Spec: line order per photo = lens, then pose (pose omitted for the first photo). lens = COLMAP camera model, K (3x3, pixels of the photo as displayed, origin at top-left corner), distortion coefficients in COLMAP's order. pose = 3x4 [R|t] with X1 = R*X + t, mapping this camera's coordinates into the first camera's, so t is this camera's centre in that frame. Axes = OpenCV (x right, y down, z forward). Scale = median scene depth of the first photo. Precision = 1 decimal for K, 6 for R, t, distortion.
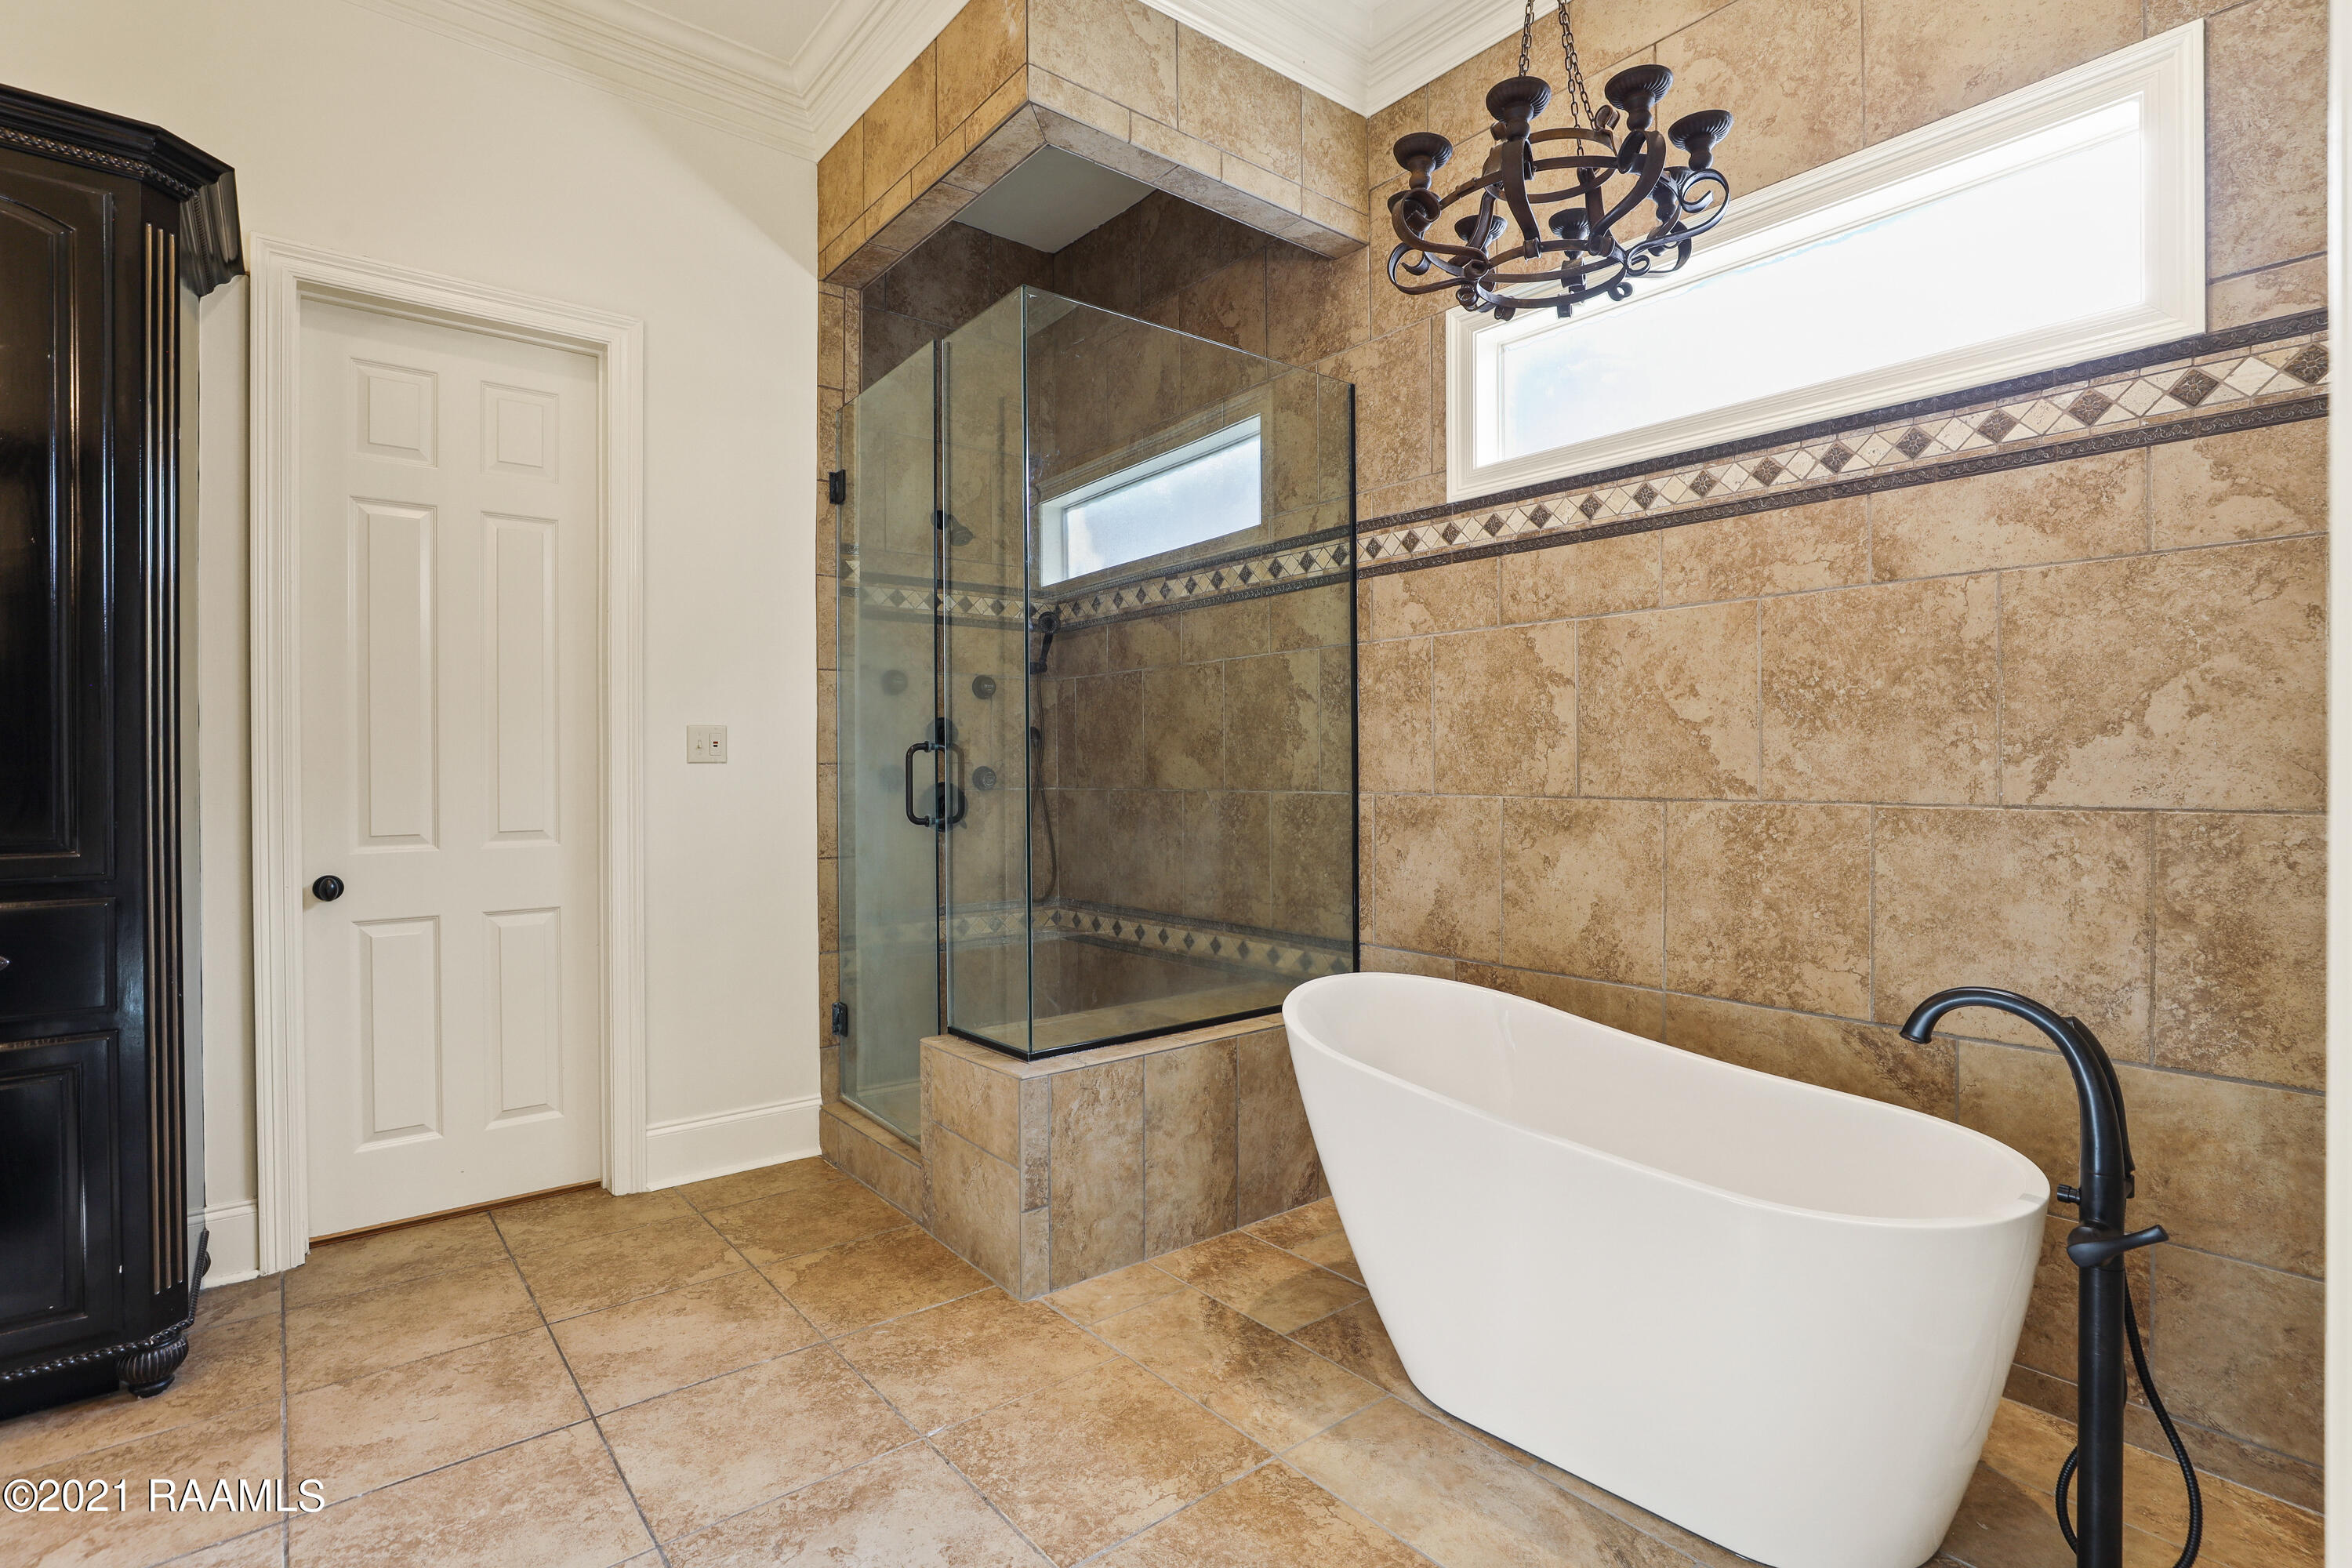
lens RADIAL K [[1107.1, 0, 1187.5], [0, 1107.1, 773.5], [0, 0, 1]] dist [-0.026373, 0.001492]
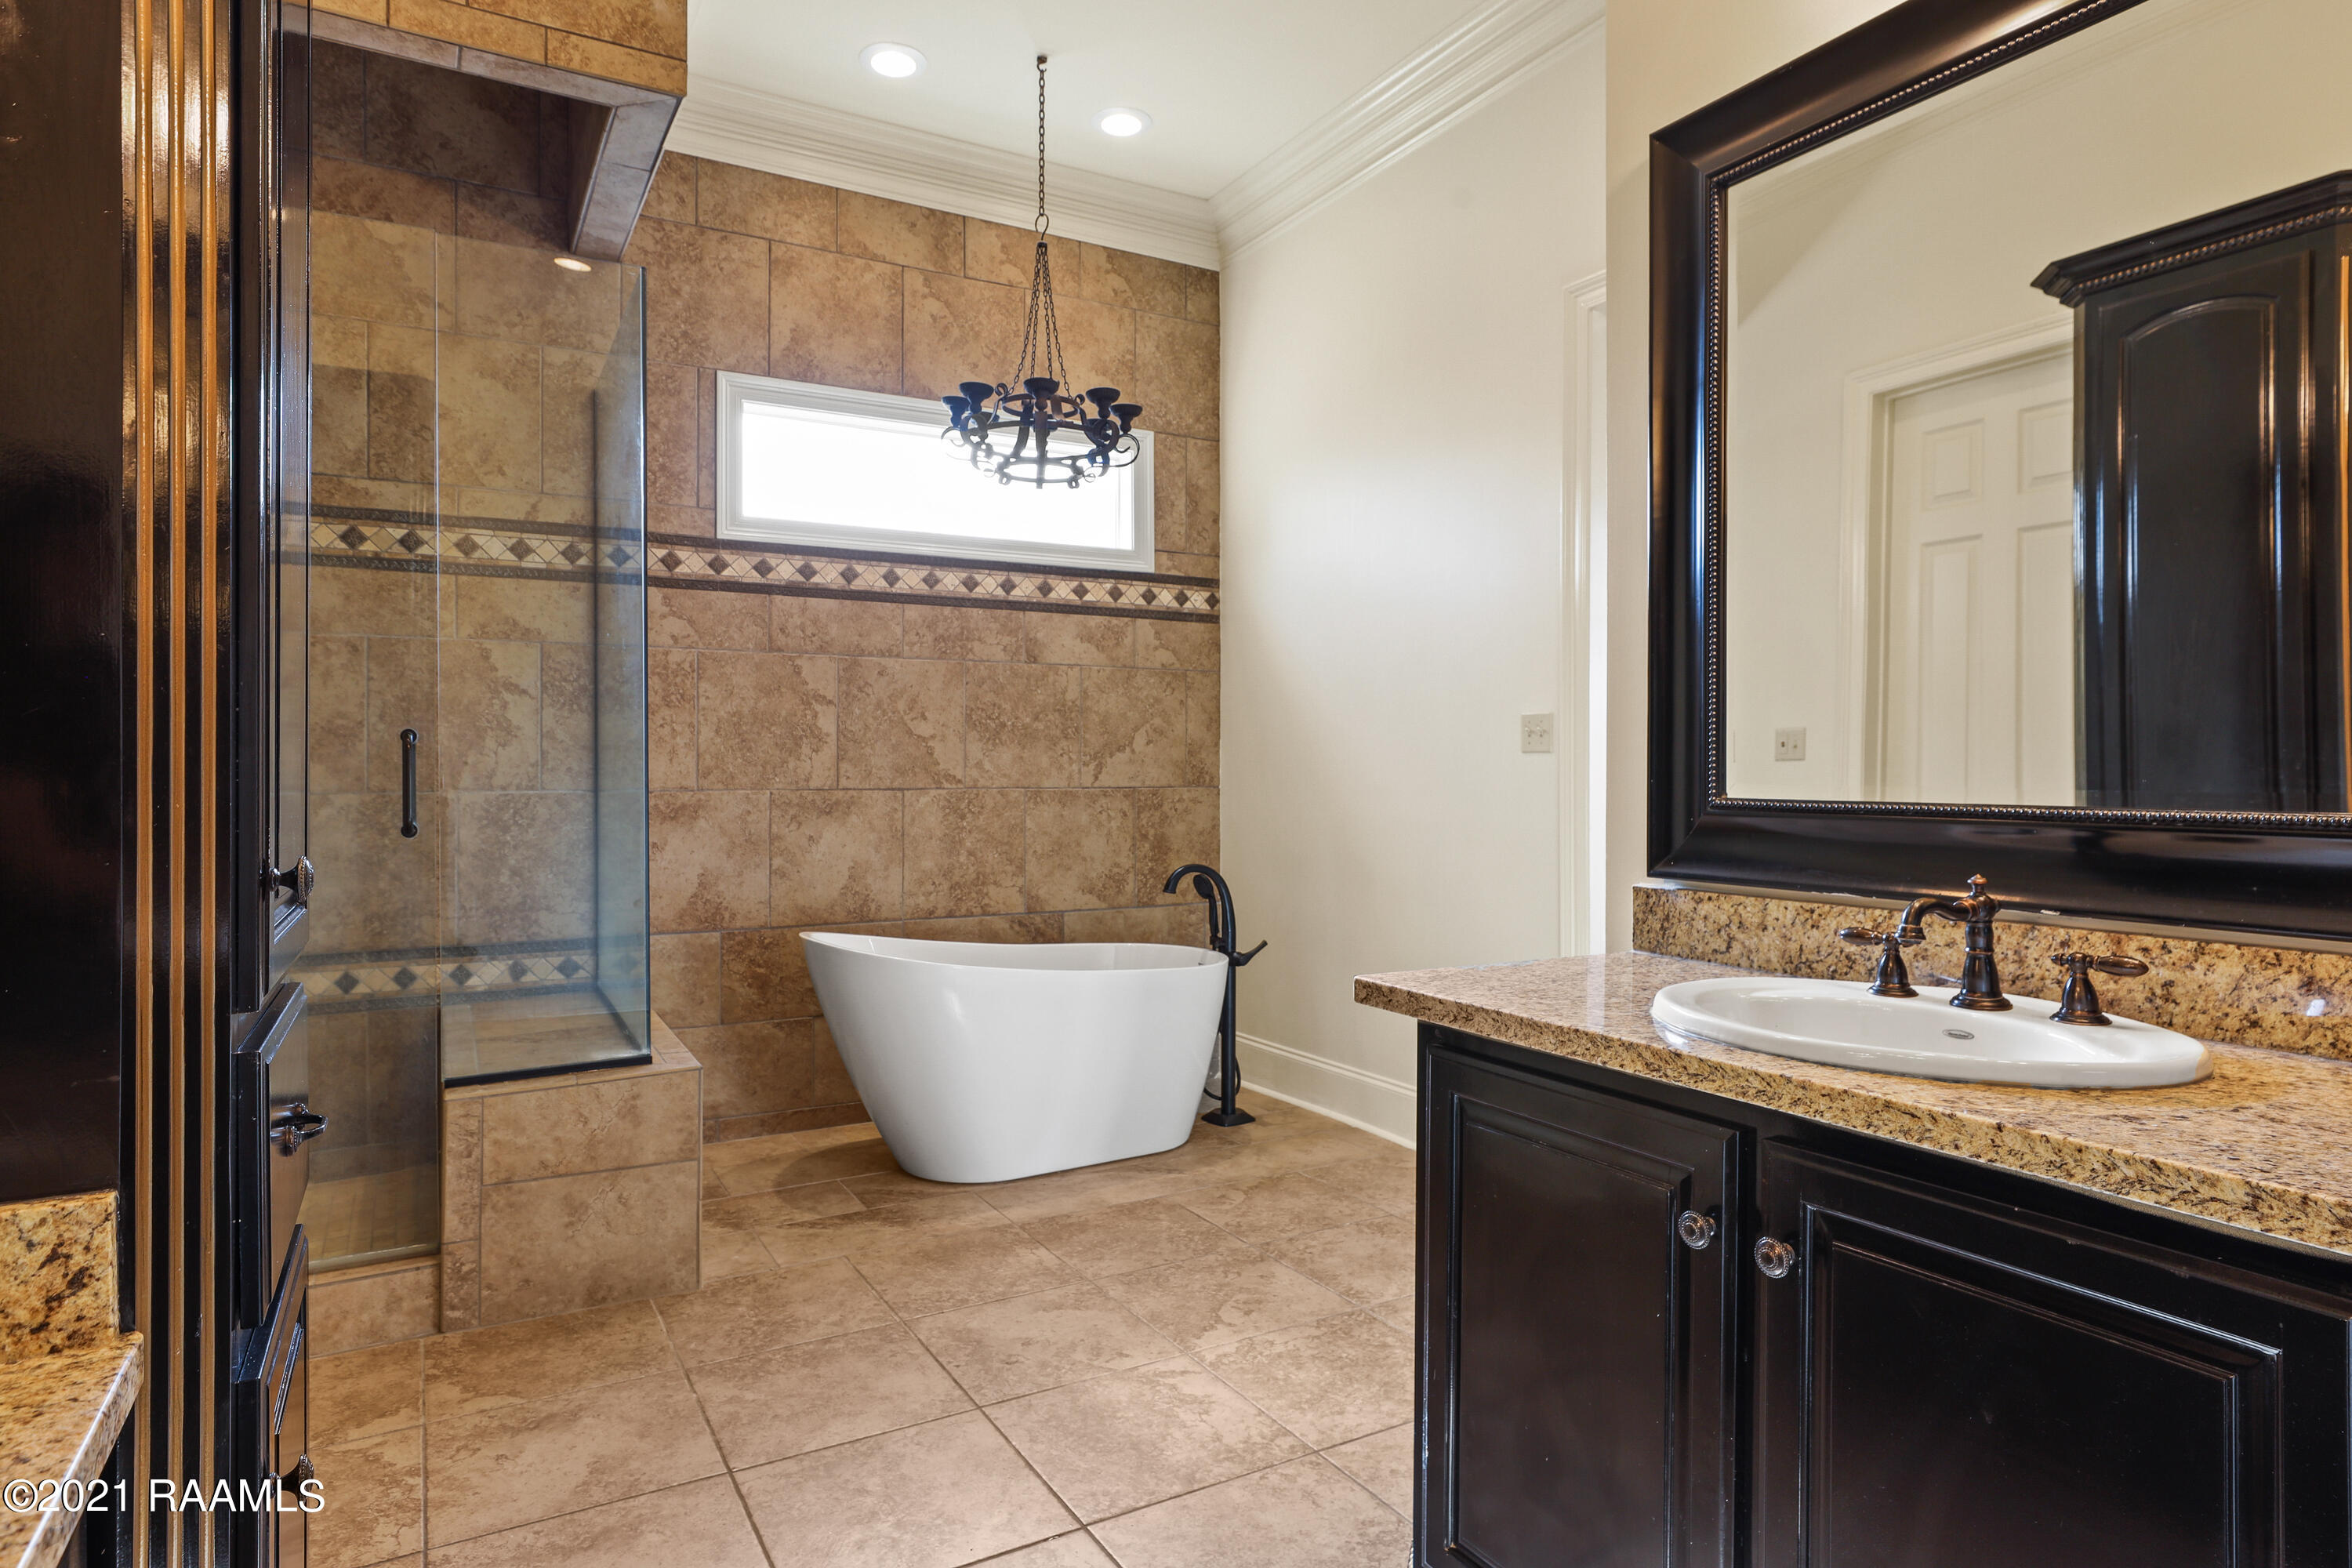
lens RADIAL K [[1273.2, 0, 1185.8], [0, 1273.2, 776.4], [0, 0, 1]] dist [-0.020011, 0.003747]
pose [[0.183375, -0.004010, 0.983035, -1.190525], [0.003225, 0.999989, 0.003477, 0.002124], [-0.983038, 0.002532, 0.183386, 0.333118]]
